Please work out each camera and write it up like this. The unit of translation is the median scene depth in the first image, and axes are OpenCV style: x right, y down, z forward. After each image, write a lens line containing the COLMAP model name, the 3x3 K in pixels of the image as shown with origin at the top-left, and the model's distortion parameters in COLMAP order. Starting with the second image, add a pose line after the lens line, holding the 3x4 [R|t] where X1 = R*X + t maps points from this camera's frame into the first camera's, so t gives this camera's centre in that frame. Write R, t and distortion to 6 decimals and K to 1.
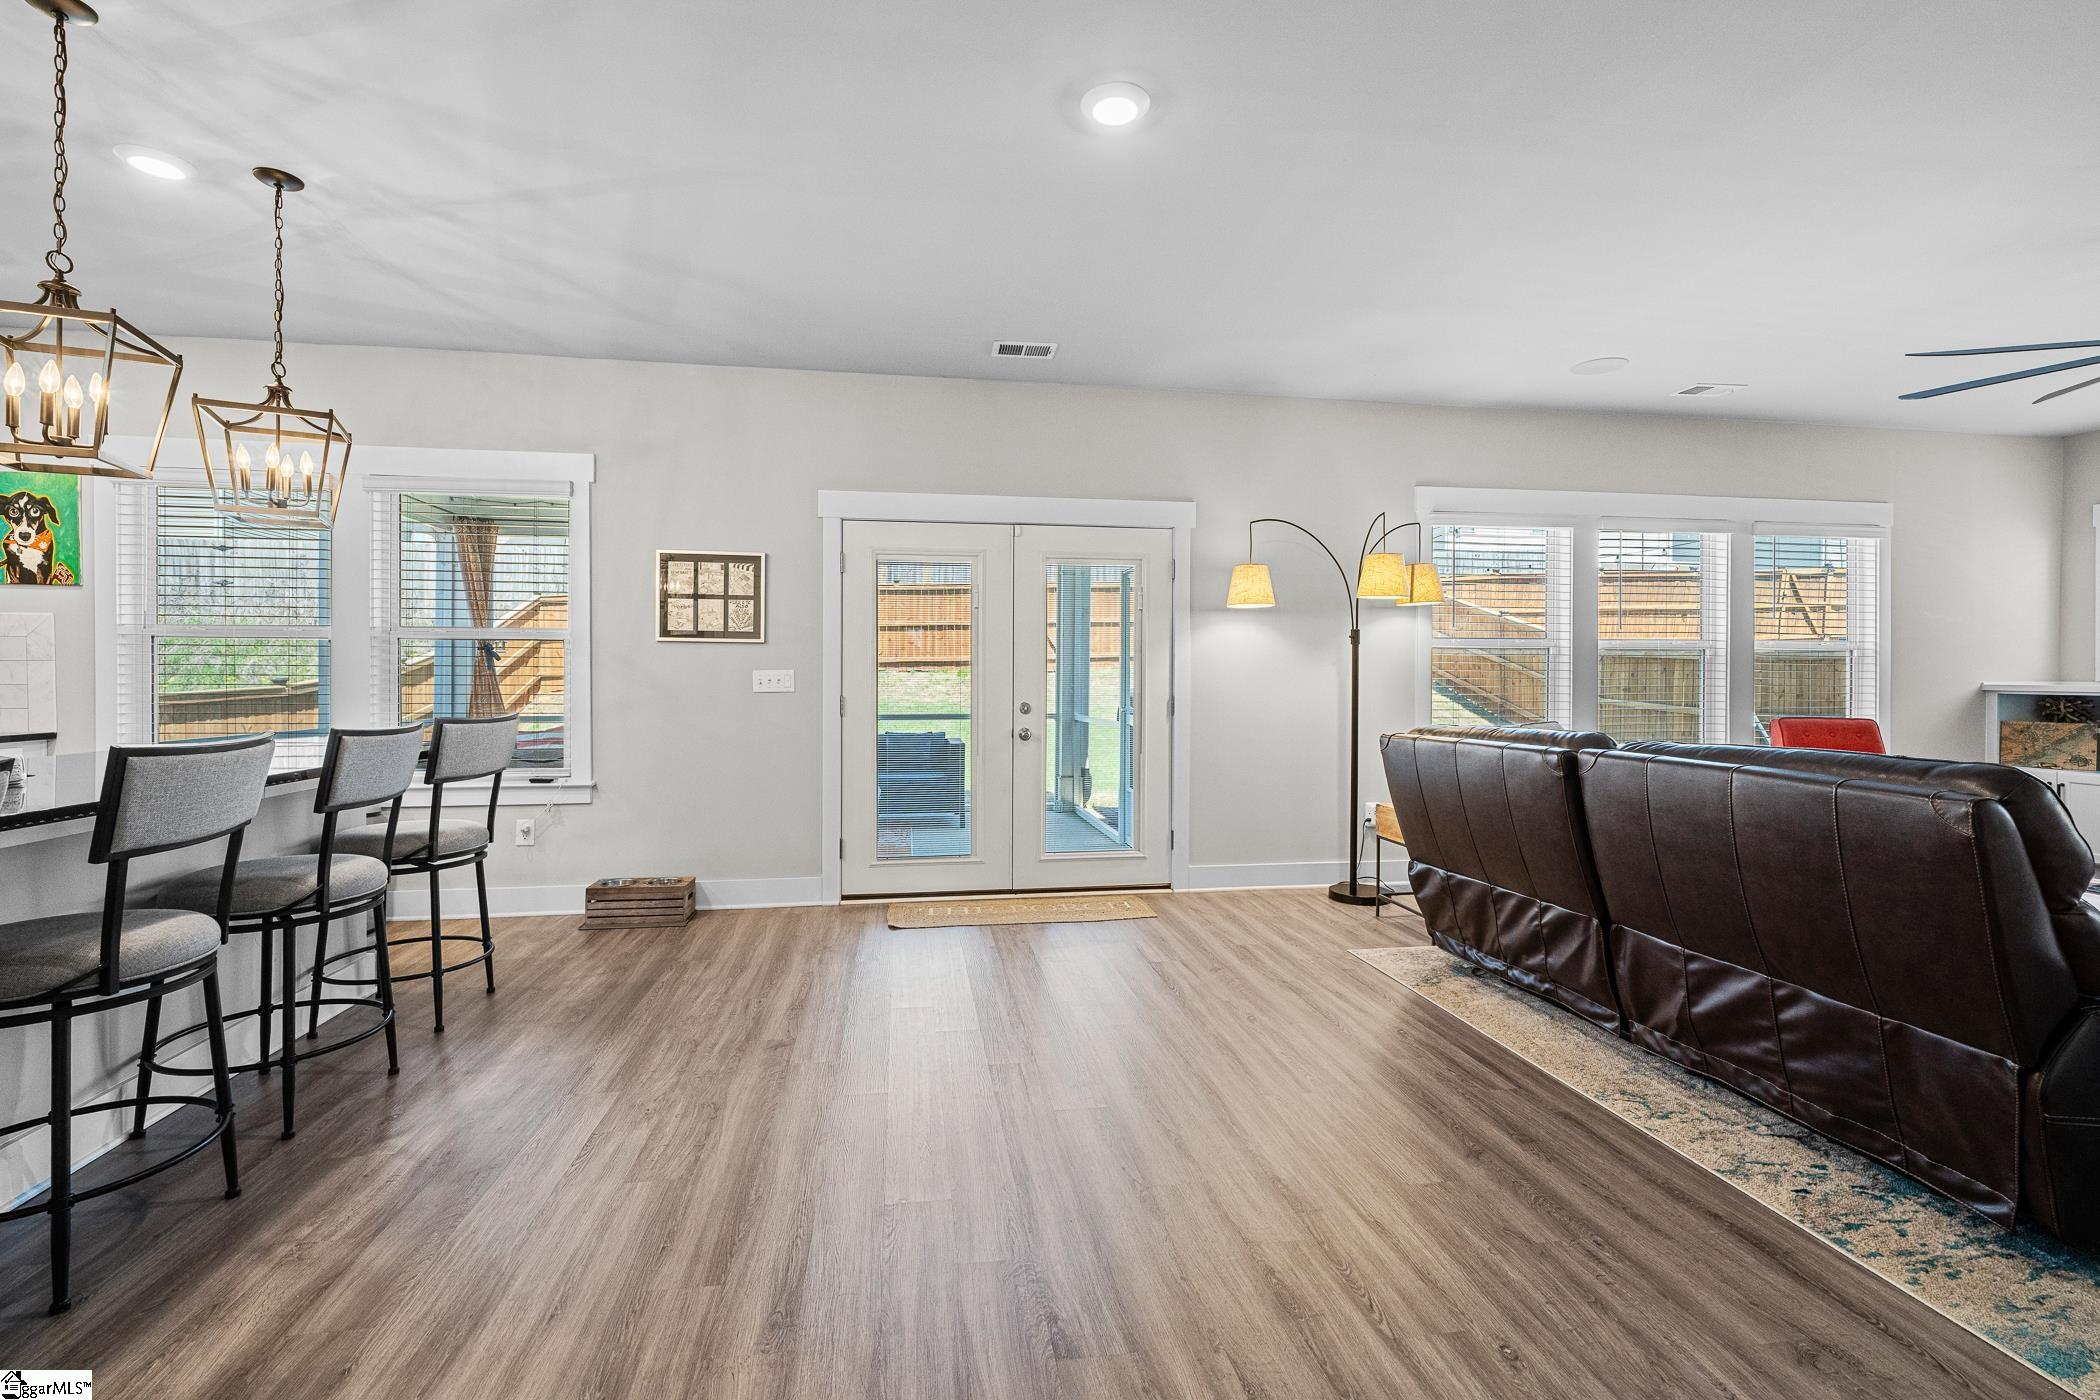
lens RADIAL K [[909.1, 0, 1053.0], [0, 909.1, 683.3], [0, 0, 1]] dist [0.000289, -0.000087]
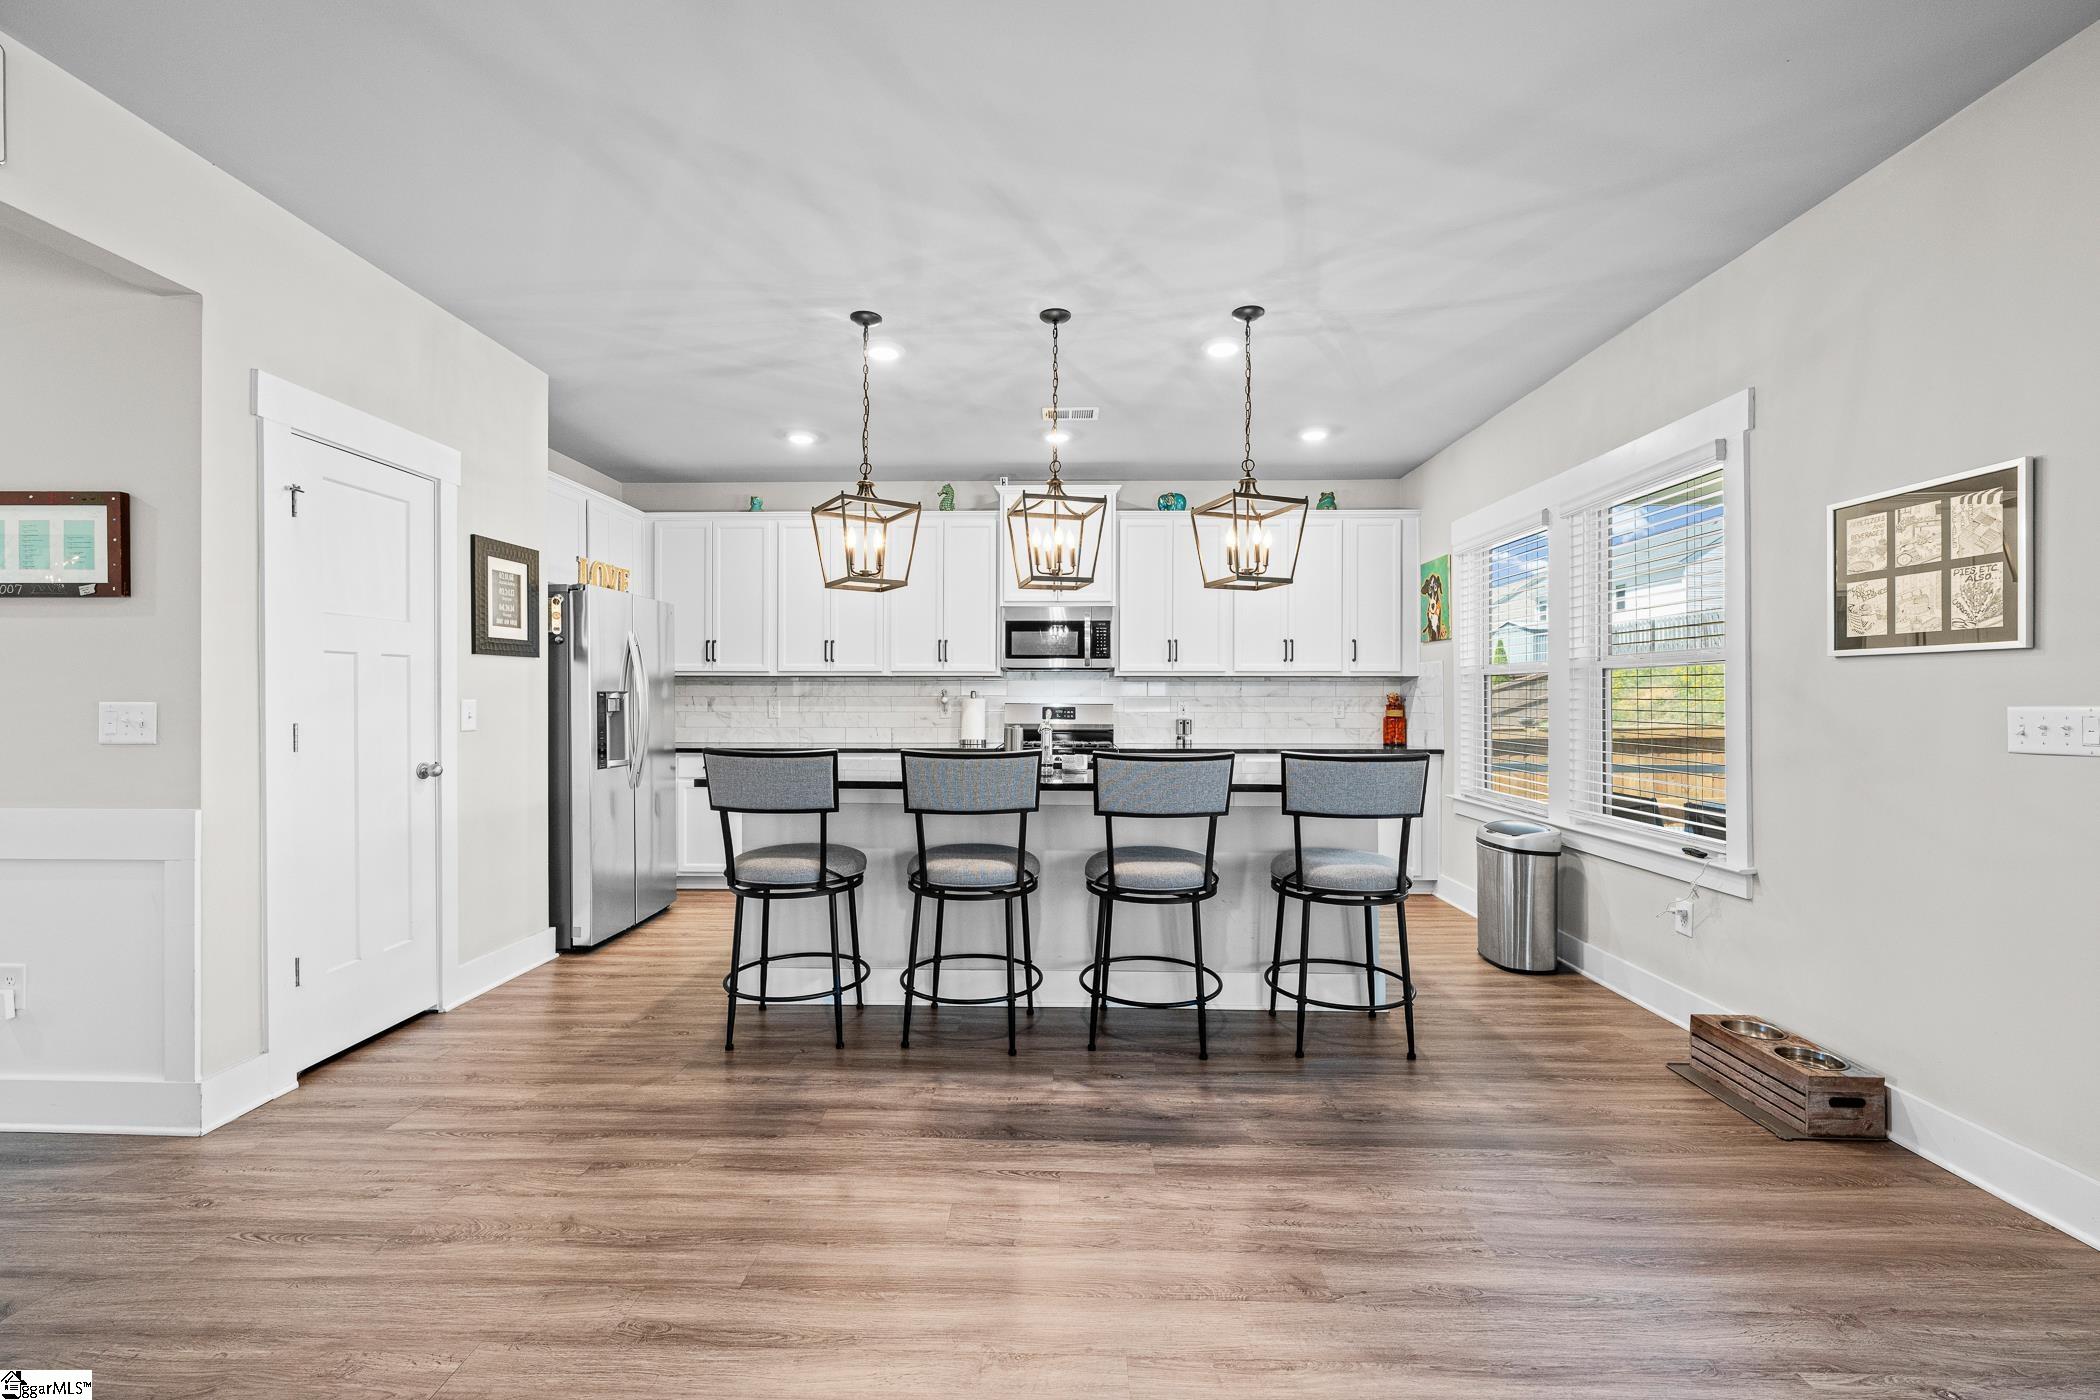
lens RADIAL K [[844.1, 0, 1056.2], [0, 844.1, 702.3], [0, 0, 1]] dist [-0.001460, -0.000056]
pose [[-0.191328, 0.002911, -0.981522, 0.210232], [-0.008460, 0.999954, 0.004615, -0.014594], [0.981490, 0.009187, -0.191294, 0.601467]]
